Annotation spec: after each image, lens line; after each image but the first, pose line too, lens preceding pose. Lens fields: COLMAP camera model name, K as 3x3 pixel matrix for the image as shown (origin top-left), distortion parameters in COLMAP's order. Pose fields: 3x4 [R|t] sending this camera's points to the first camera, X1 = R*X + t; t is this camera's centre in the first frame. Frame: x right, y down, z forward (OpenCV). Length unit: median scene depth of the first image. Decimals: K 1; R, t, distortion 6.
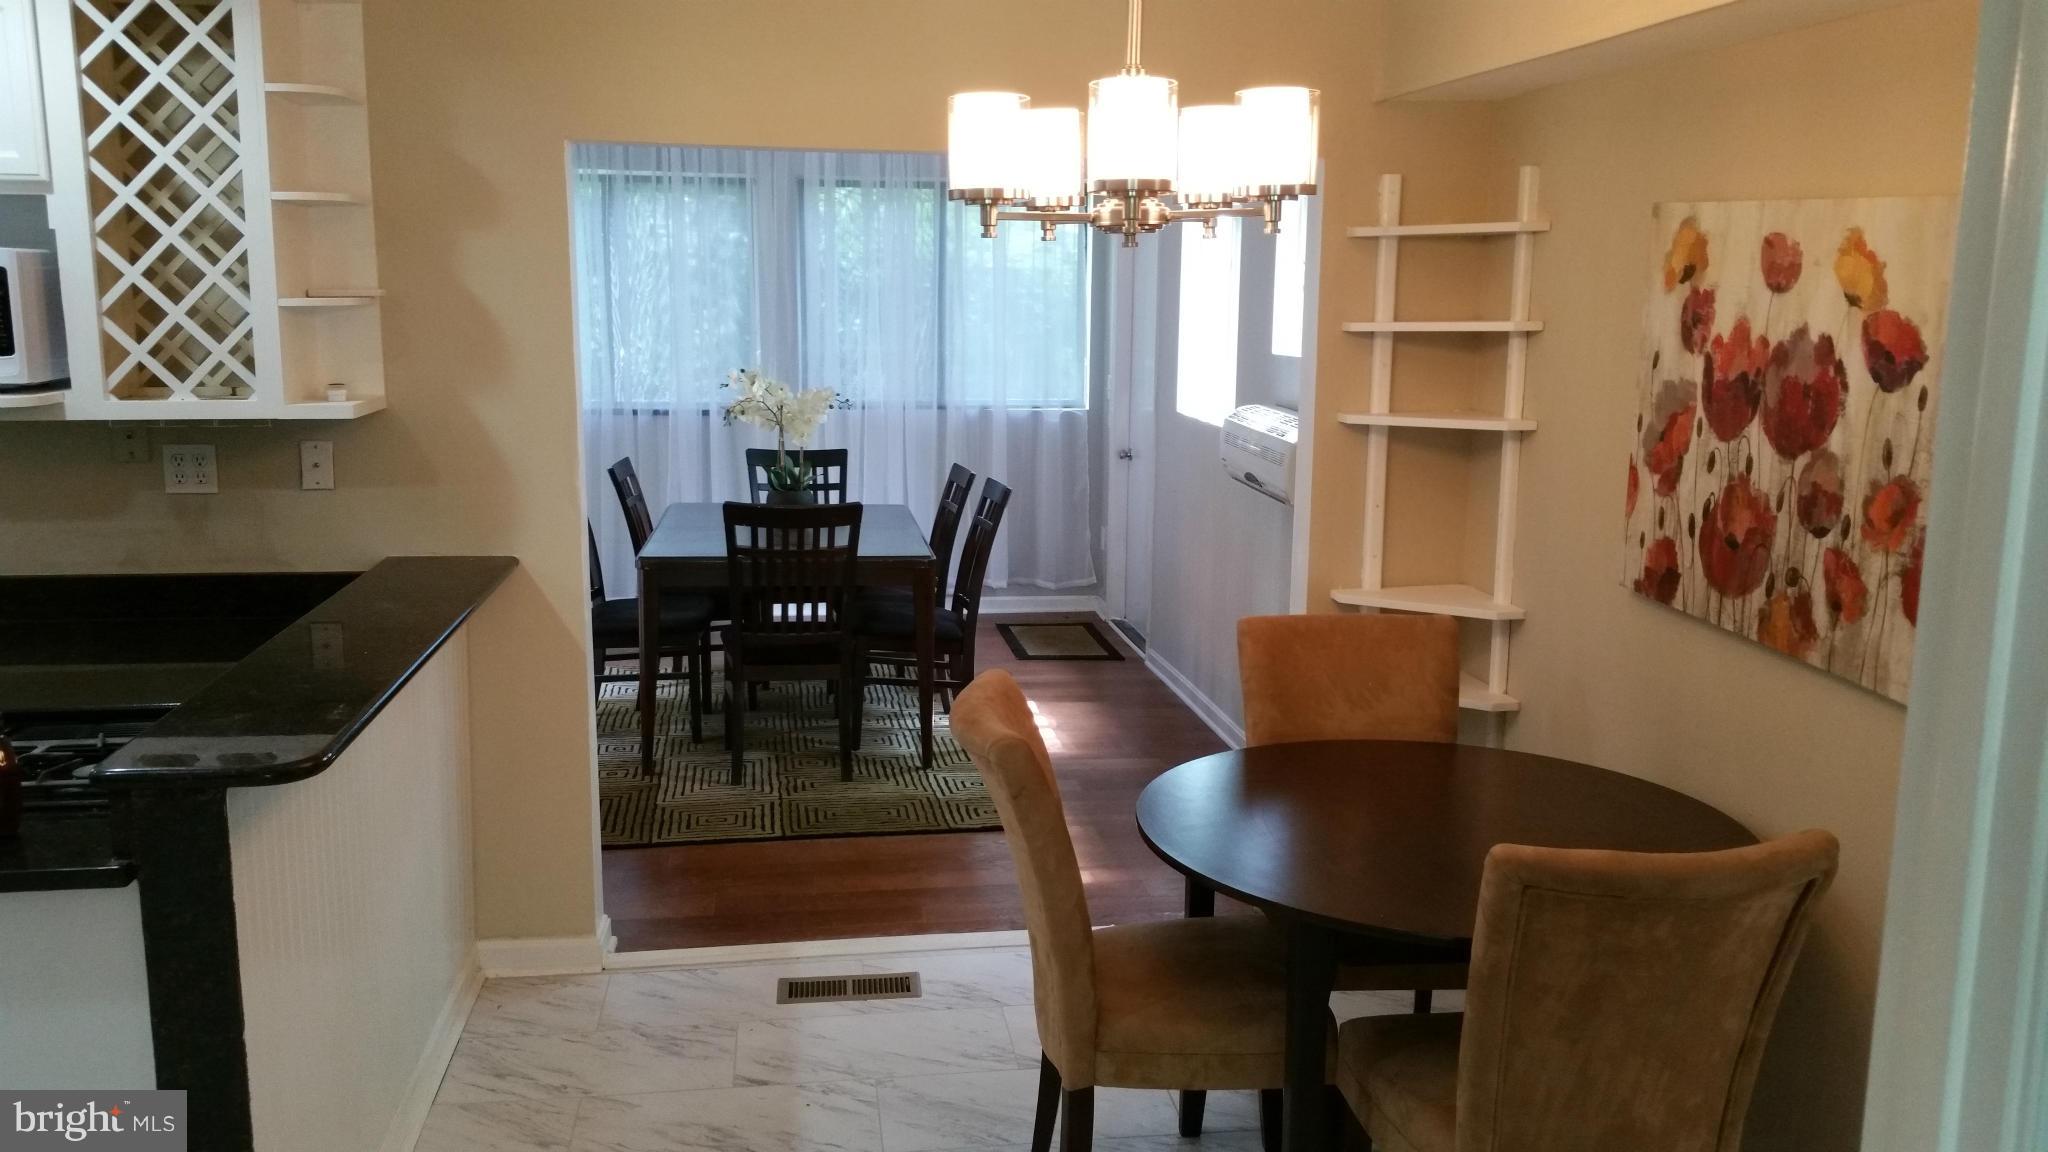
lens RADIAL K [[1682.9, 0, 1009.3], [0, 1682.9, 589.8], [0, 0, 1]] dist [0.142506, -0.304441]
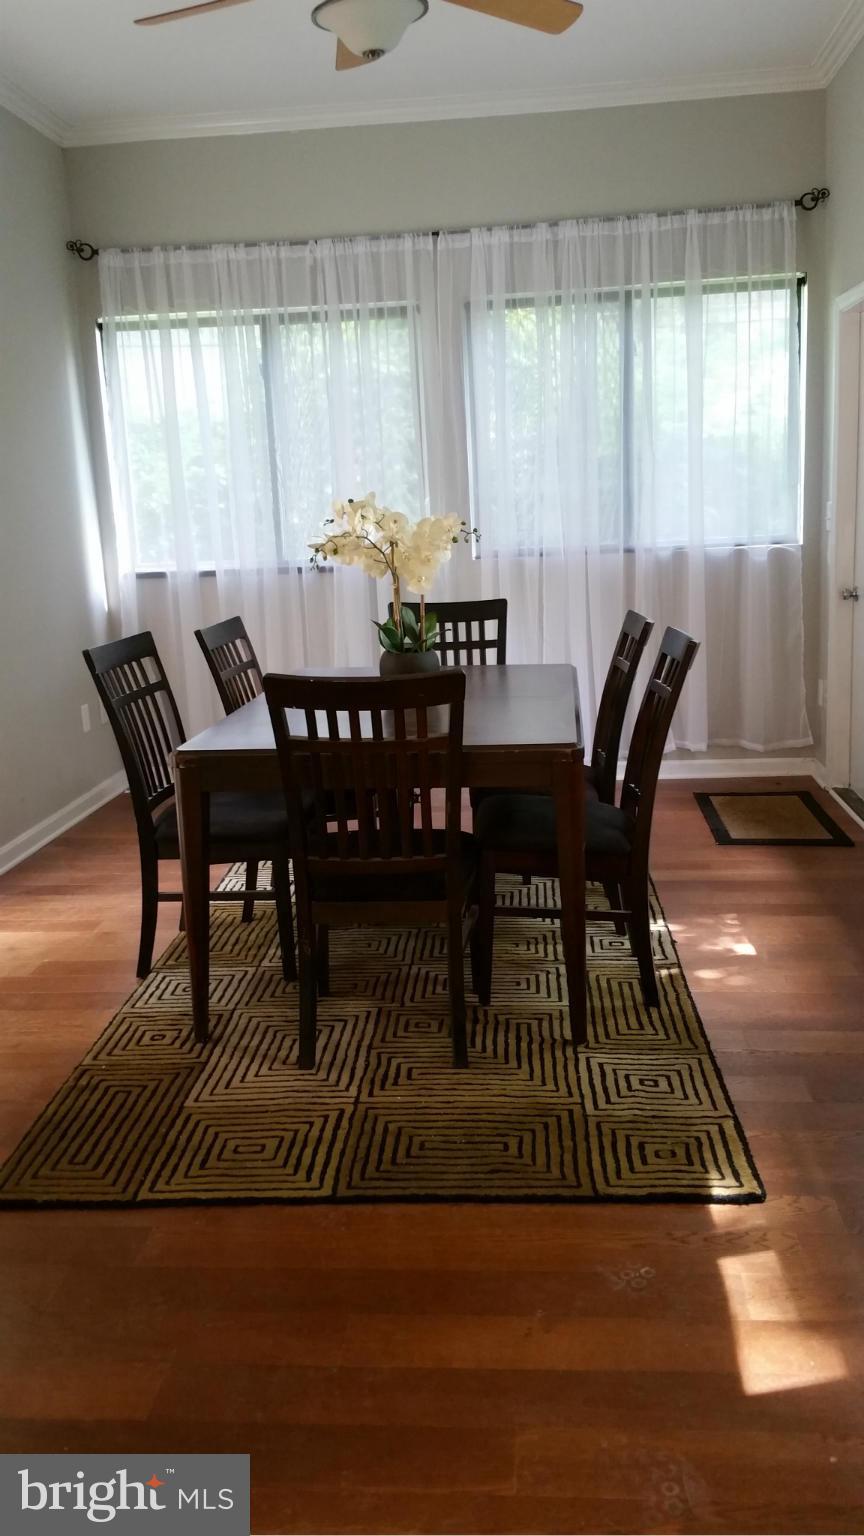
lens RADIAL K [[1262.6, 0, 430.4], [0, 1262.6, 726.7], [0, 0, 1]] dist [0.132942, -0.129171]
pose [[0.973936, -0.012103, -0.226501, 0.010402], [0.013983, 0.999880, 0.006697, -0.024978], [0.226393, -0.009690, 0.973988, 0.385997]]
